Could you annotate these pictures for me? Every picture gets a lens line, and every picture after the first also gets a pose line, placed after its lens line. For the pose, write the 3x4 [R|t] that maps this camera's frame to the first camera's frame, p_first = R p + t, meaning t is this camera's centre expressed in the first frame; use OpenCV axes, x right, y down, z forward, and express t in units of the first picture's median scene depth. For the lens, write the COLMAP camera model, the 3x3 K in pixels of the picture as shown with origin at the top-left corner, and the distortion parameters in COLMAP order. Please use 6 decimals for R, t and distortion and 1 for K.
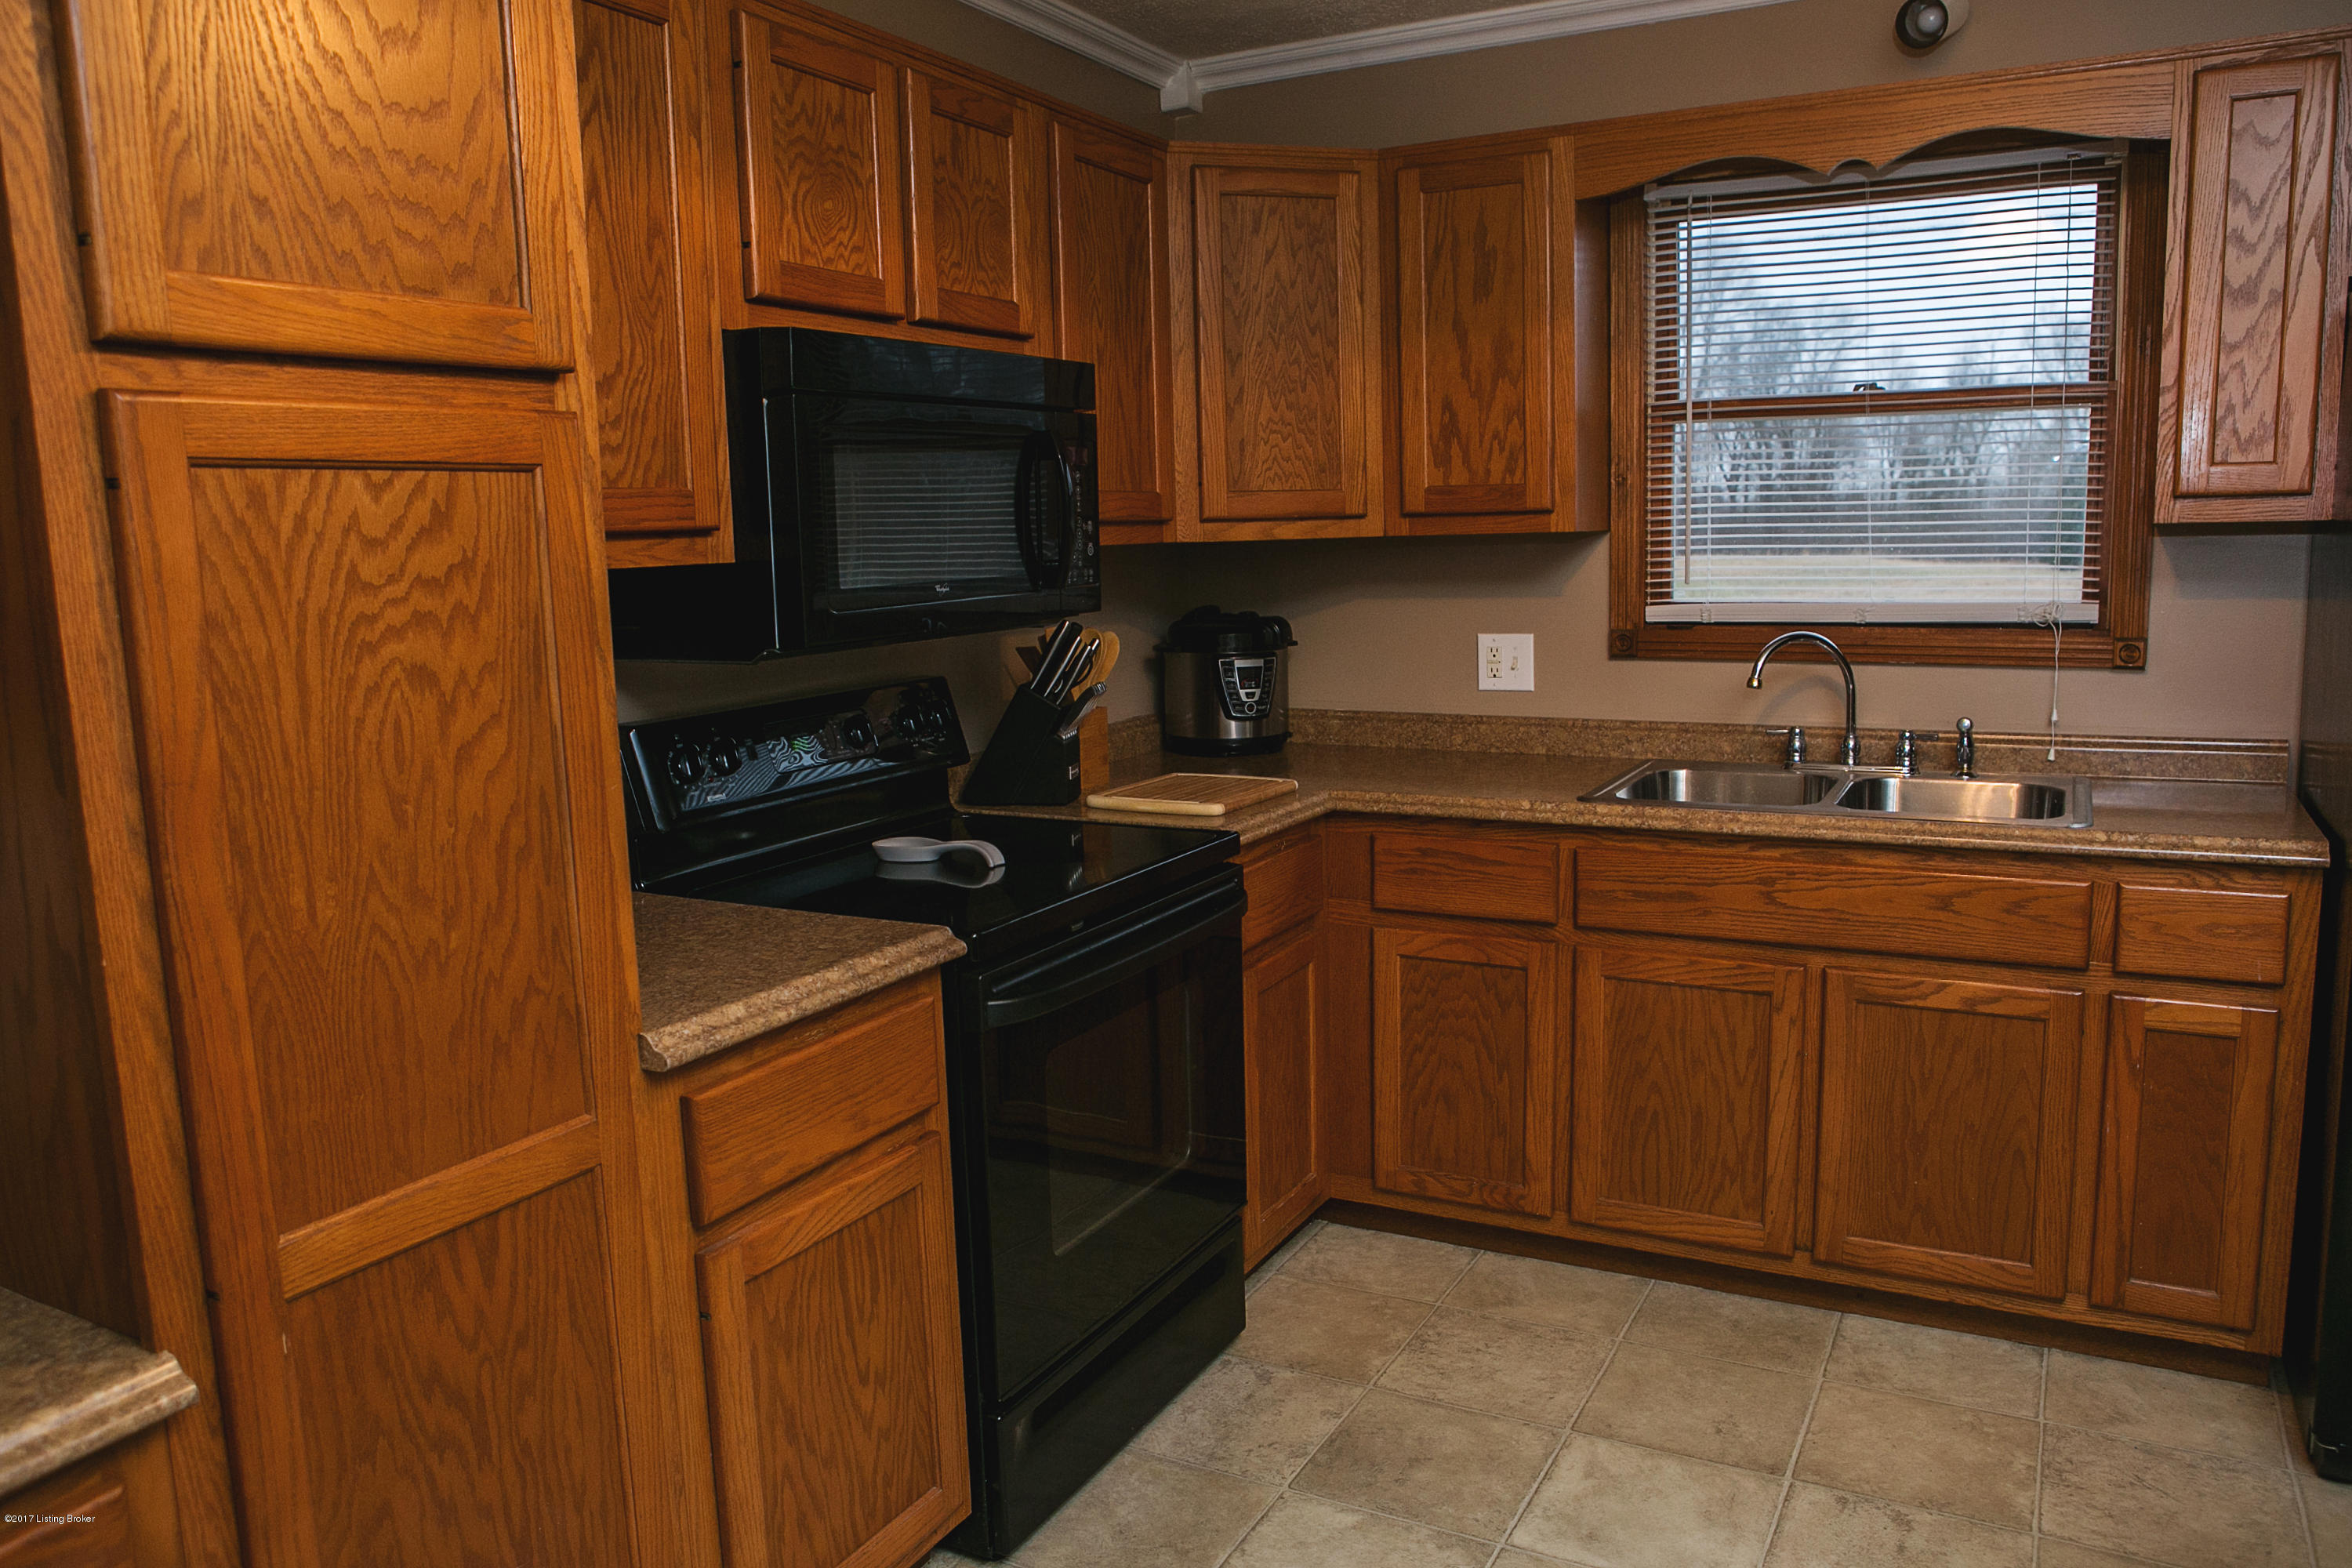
lens RADIAL K [[1652.6, 0, 1231.2], [0, 1652.6, 797.9], [0, 0, 1]] dist [-0.103307, 0.081372]
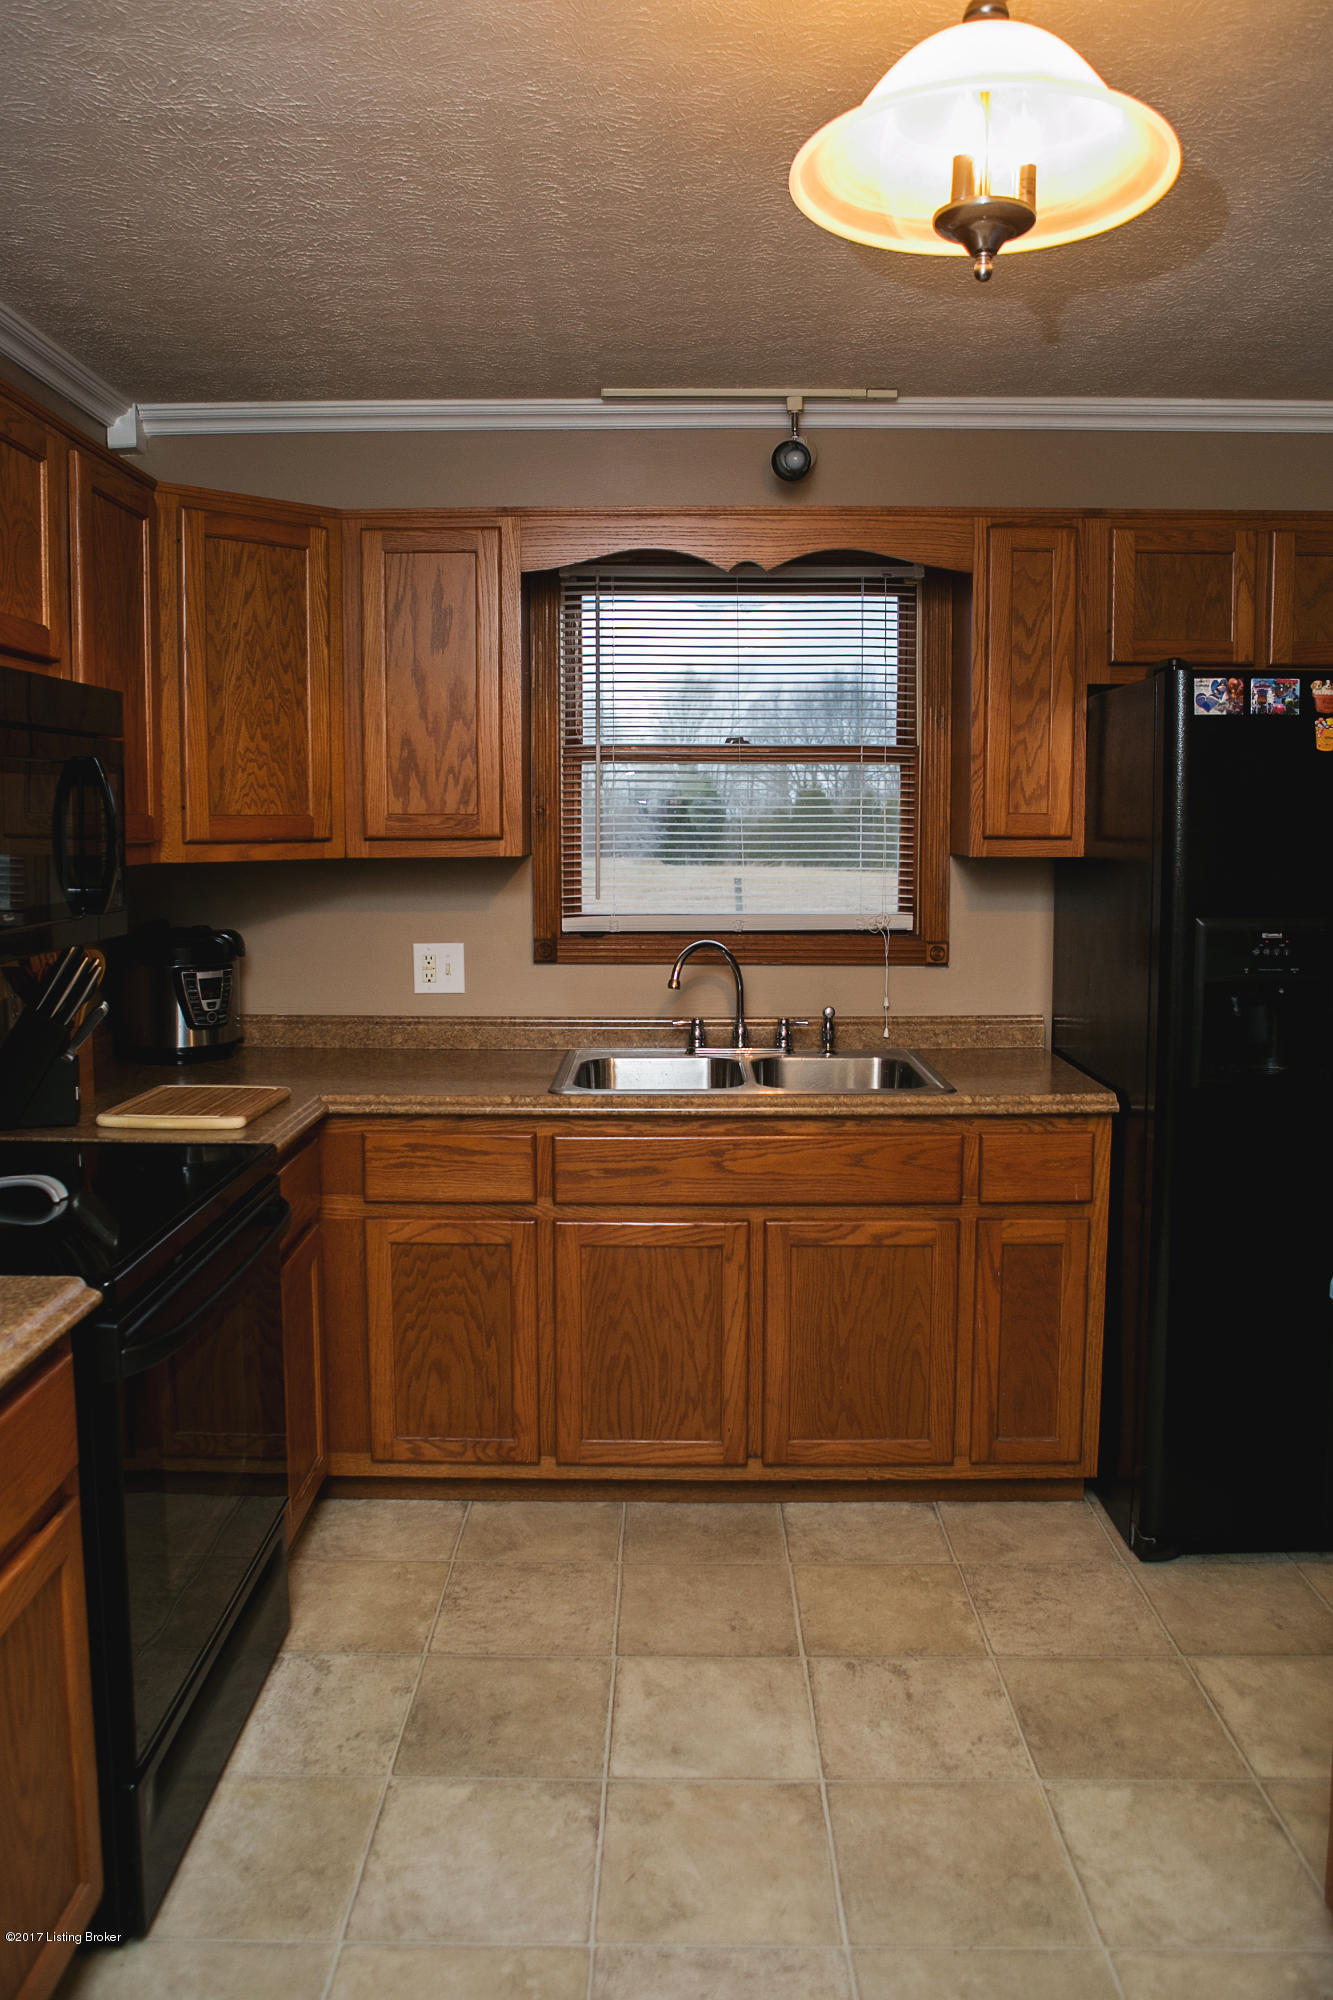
lens RADIAL K [[1414.0, 0, 661.0], [0, 1414.0, 972.1], [0, 0, 1]] dist [-0.113923, 0.089795]
pose [[0.891666, -0.022174, 0.452150, -0.179431], [0.049675, 0.997561, -0.049041, -0.033496], [-0.449959, 0.066189, 0.890593, 0.098314]]
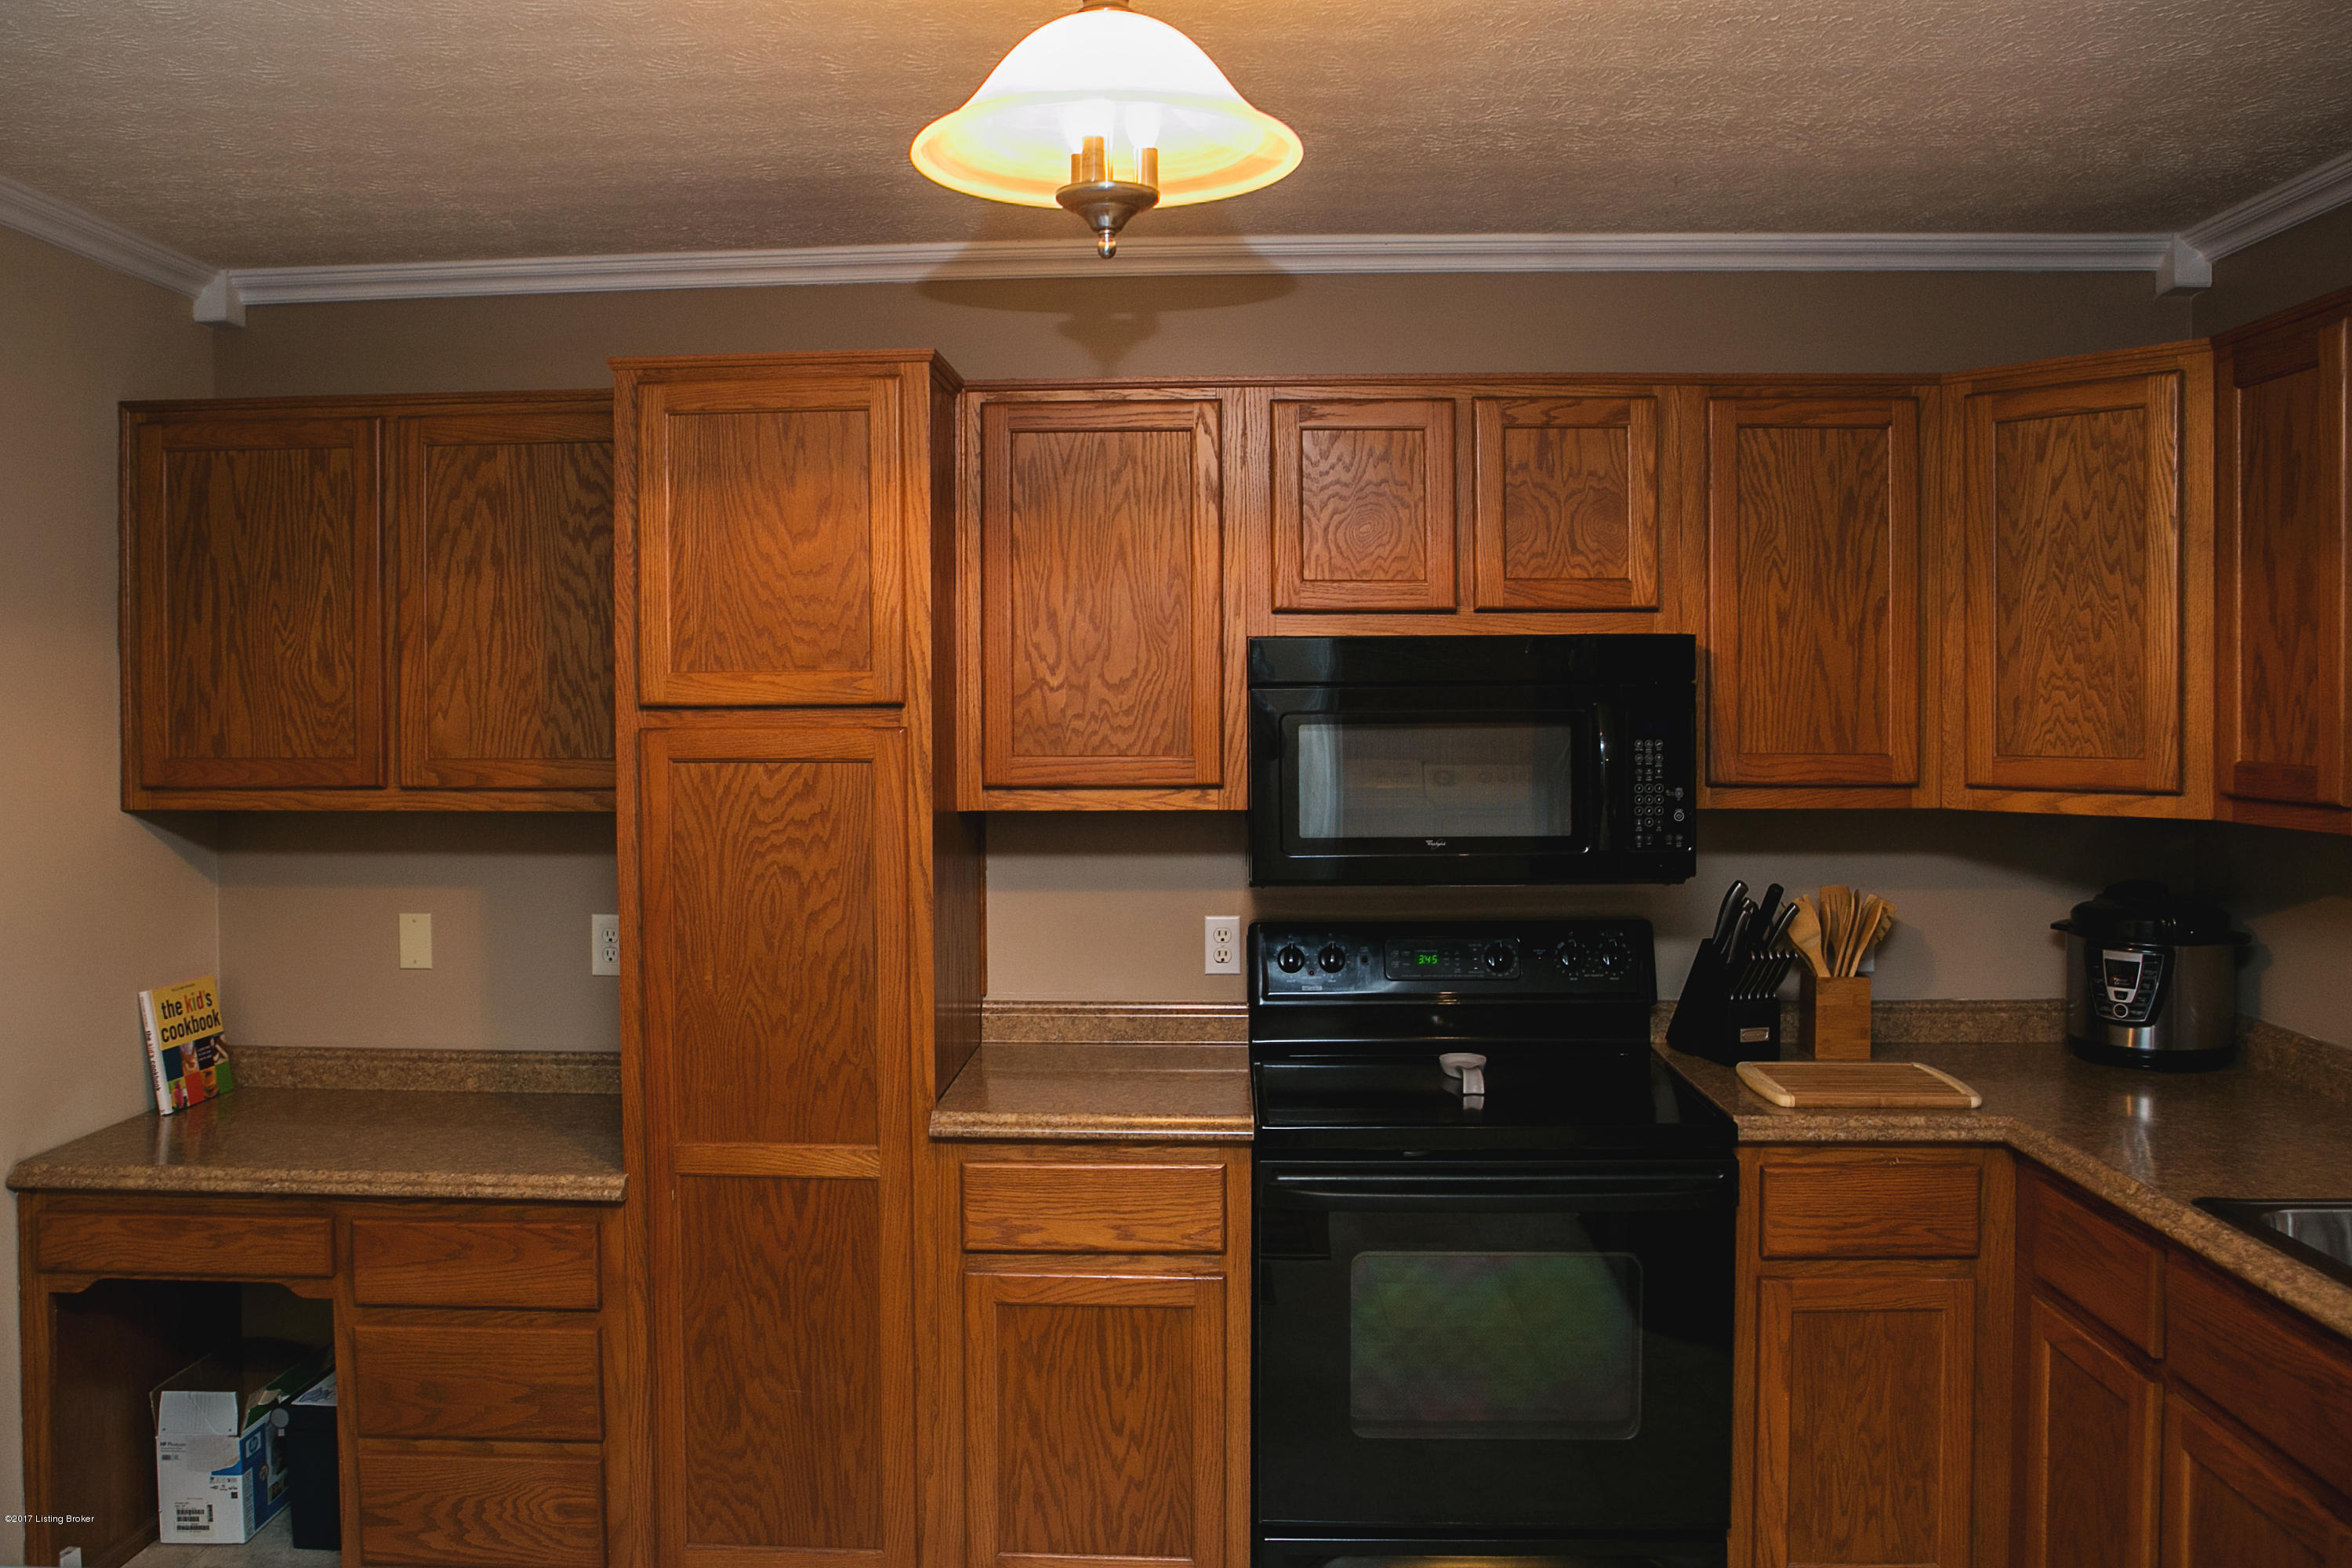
lens RADIAL K [[1796.2, 0, 1176.0], [0, 1796.2, 784.0], [0, 0, 1]] dist [-0.079694, 0.001153]
pose [[0.430512, 0.070123, -0.899857, 0.778423], [-0.154460, 0.987994, 0.003093, -0.127657], [0.889270, 0.137660, 0.436175, 0.249215]]
